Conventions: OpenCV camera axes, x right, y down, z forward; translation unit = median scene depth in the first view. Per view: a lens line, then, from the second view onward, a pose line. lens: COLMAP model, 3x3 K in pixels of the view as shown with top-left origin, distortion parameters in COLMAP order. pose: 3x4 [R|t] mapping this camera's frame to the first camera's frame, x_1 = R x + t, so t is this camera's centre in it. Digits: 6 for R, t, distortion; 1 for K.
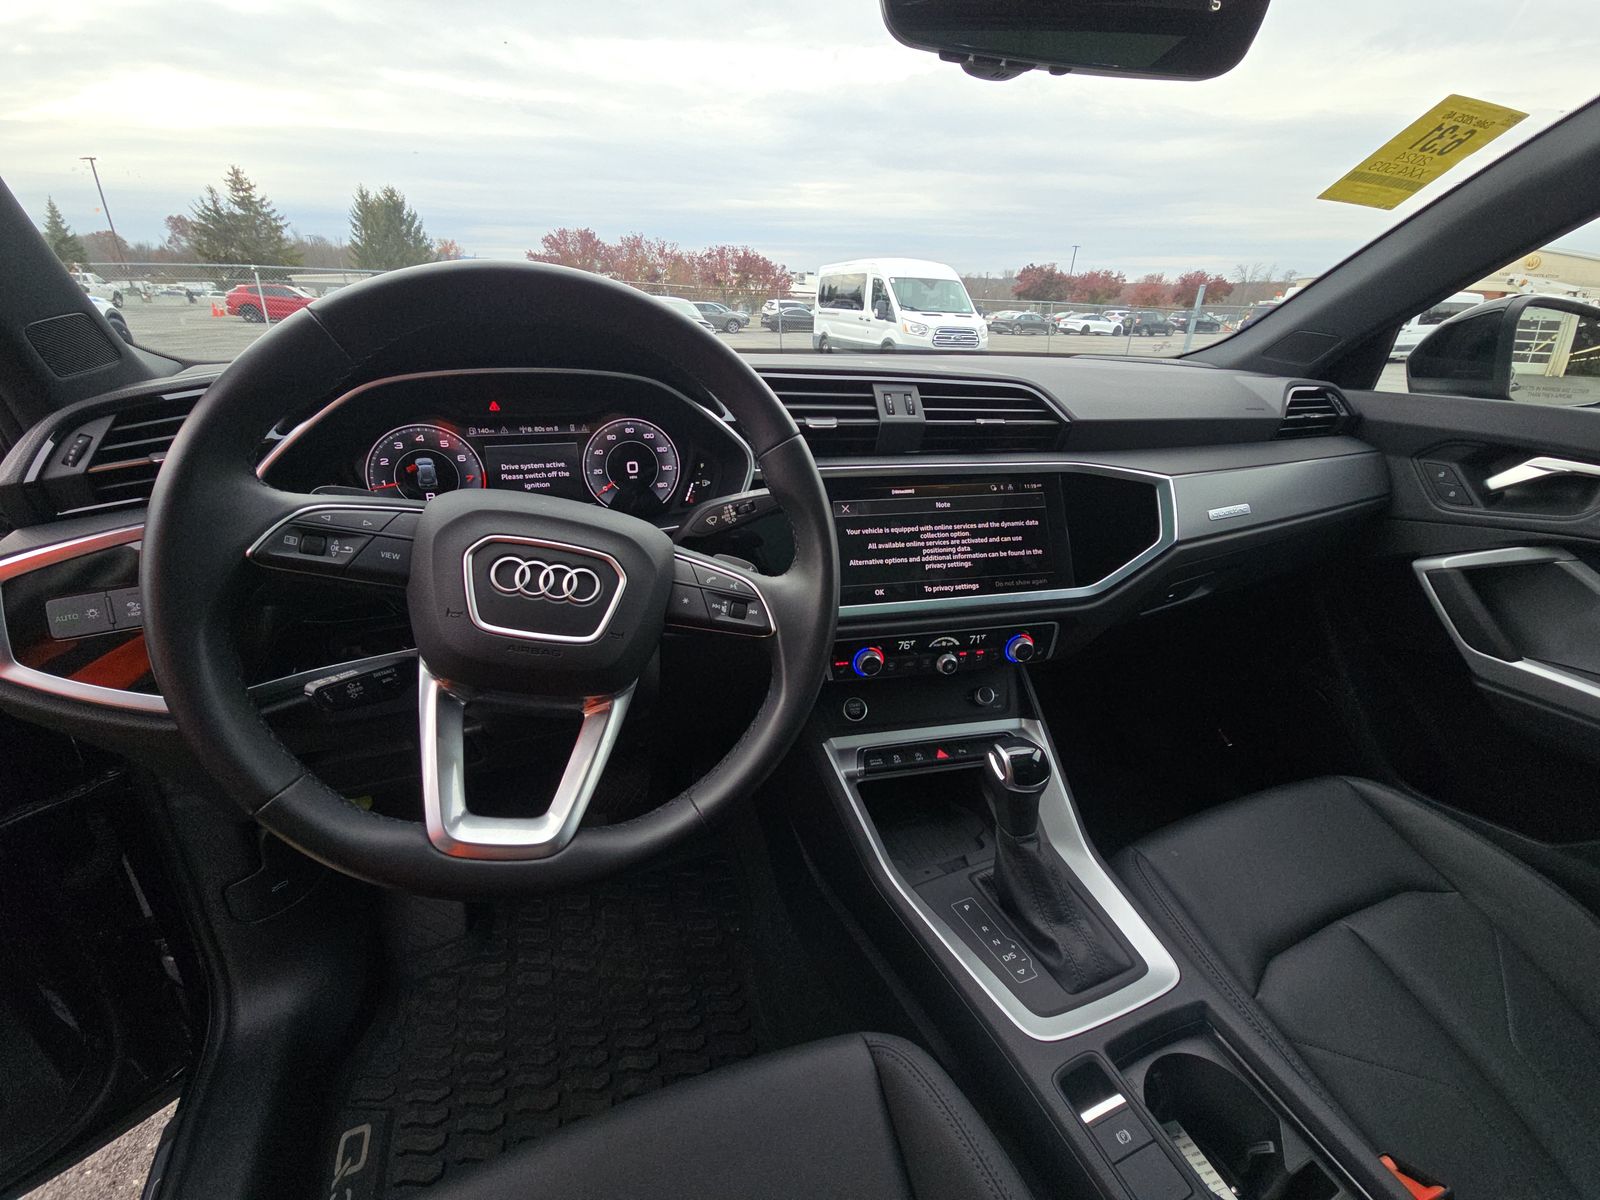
lens RADIAL K [[649.3, 0, 795.9], [0, 649.3, 589.6], [0, 0, 1]] dist [-0.002103, -0.000624]
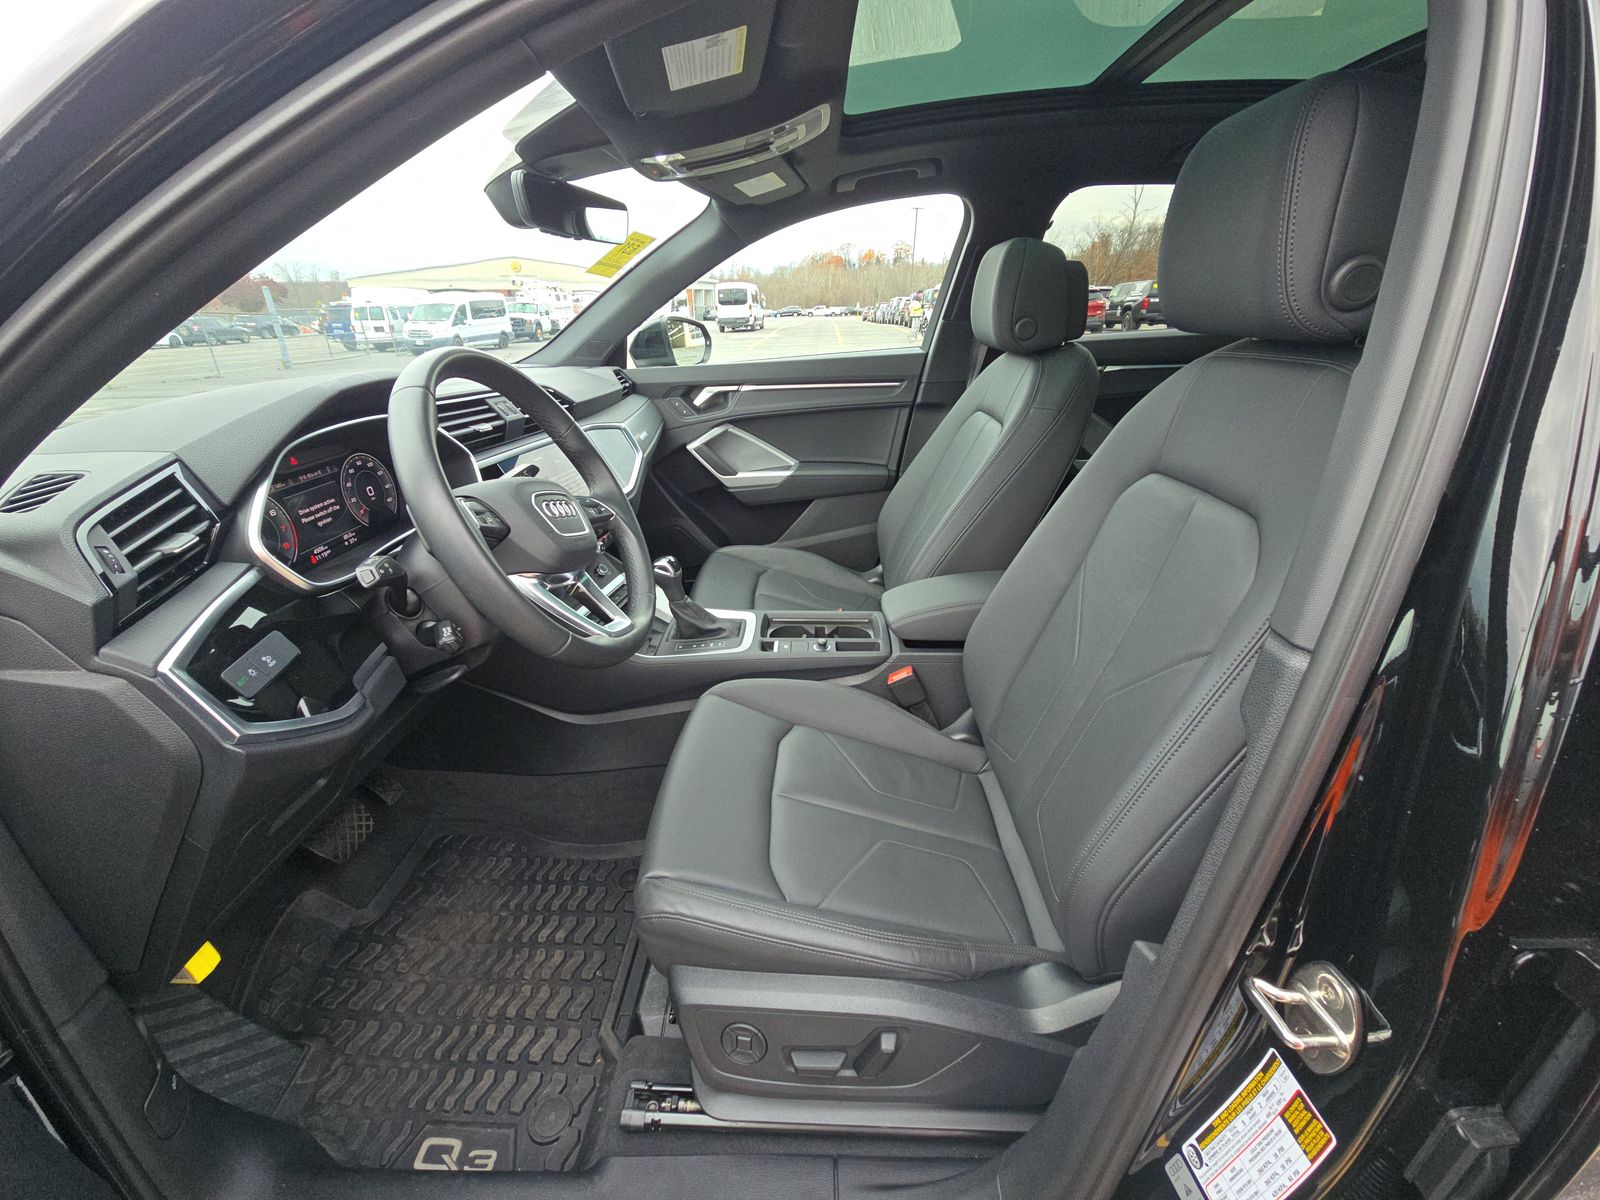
lens RADIAL K [[649.3, 0, 795.9], [0, 649.3, 589.6], [0, 0, 1]] dist [-0.002103, -0.000624]
pose [[0.388766, -0.395701, 0.832035, -1.054512], [0.395147, 0.887411, 0.237405, 0.009990], [-0.832298, 0.236481, 0.501355, -0.280299]]
